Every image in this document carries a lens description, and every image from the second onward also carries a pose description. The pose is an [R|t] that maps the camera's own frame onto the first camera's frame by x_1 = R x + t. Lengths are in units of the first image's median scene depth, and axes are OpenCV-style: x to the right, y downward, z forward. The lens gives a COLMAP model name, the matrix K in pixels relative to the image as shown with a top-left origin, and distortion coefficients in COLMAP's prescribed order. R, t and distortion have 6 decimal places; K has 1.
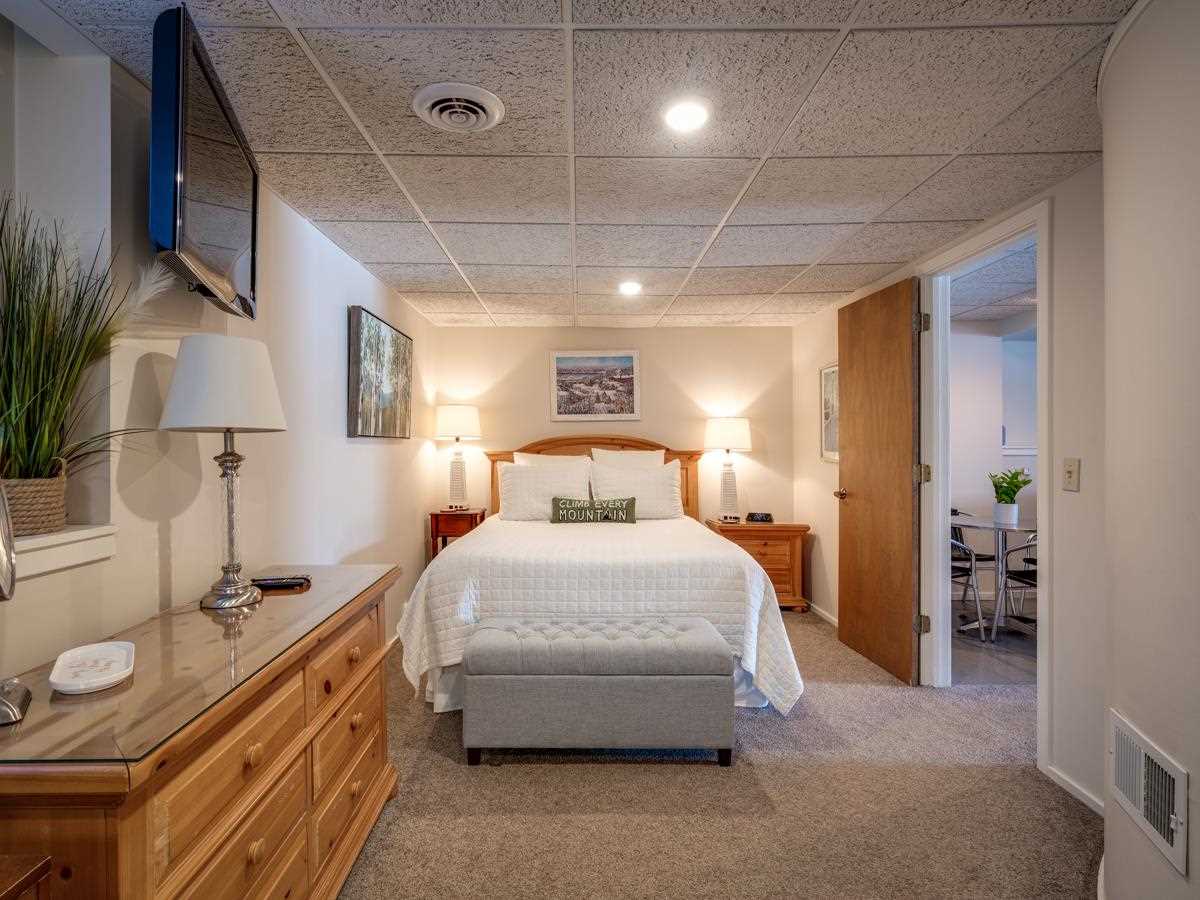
lens RADIAL K [[627.3, 0, 589.8], [0, 627.3, 448.8], [0, 0, 1]] dist [-0.001891, 0.002267]
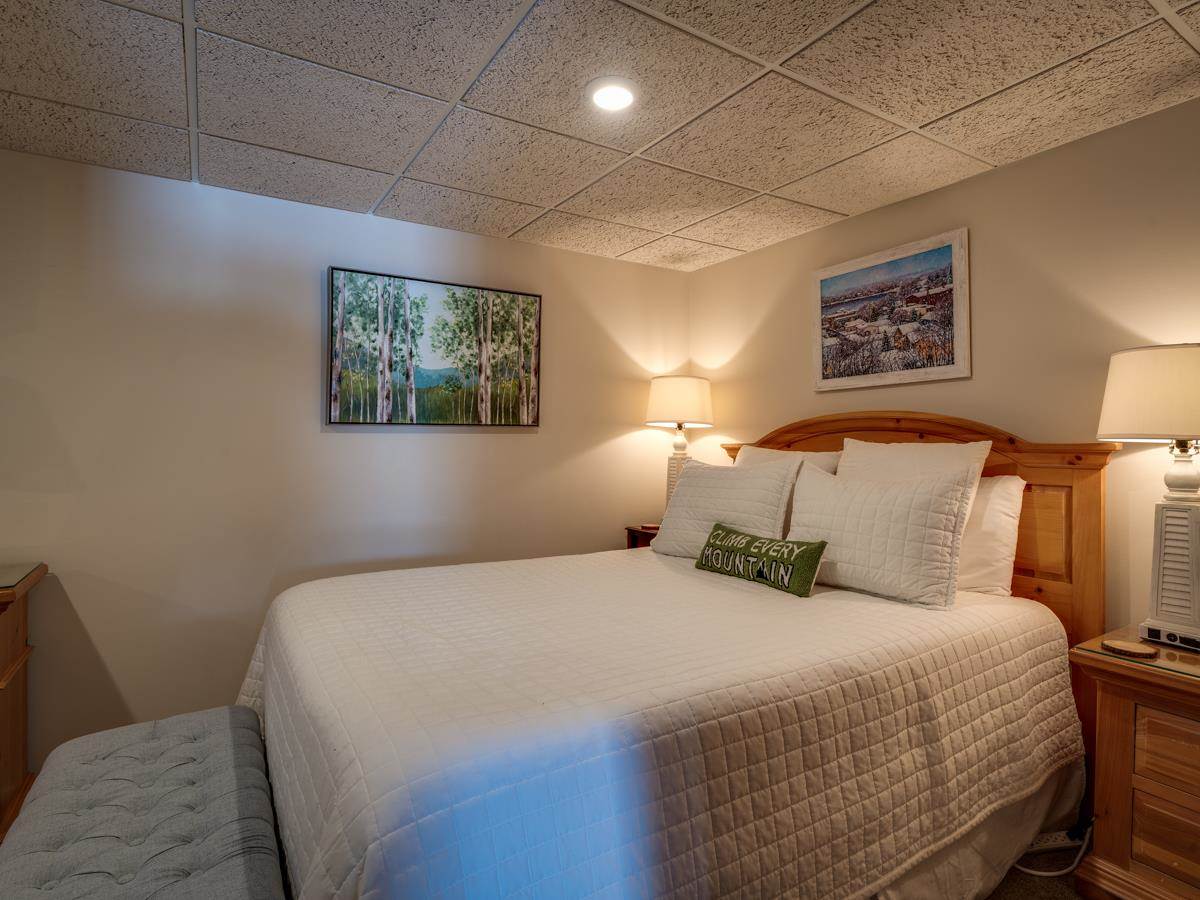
lens RADIAL K [[627.3, 0, 602.7], [0, 627.3, 443.4], [0, 0, 1]] dist [-0.001891, 0.002267]
pose [[0.542702, 0.005982, -0.839904, 0.322971], [-0.001491, 0.999980, 0.006159, 0.000465], [0.839924, -0.002090, 0.542700, 0.521260]]
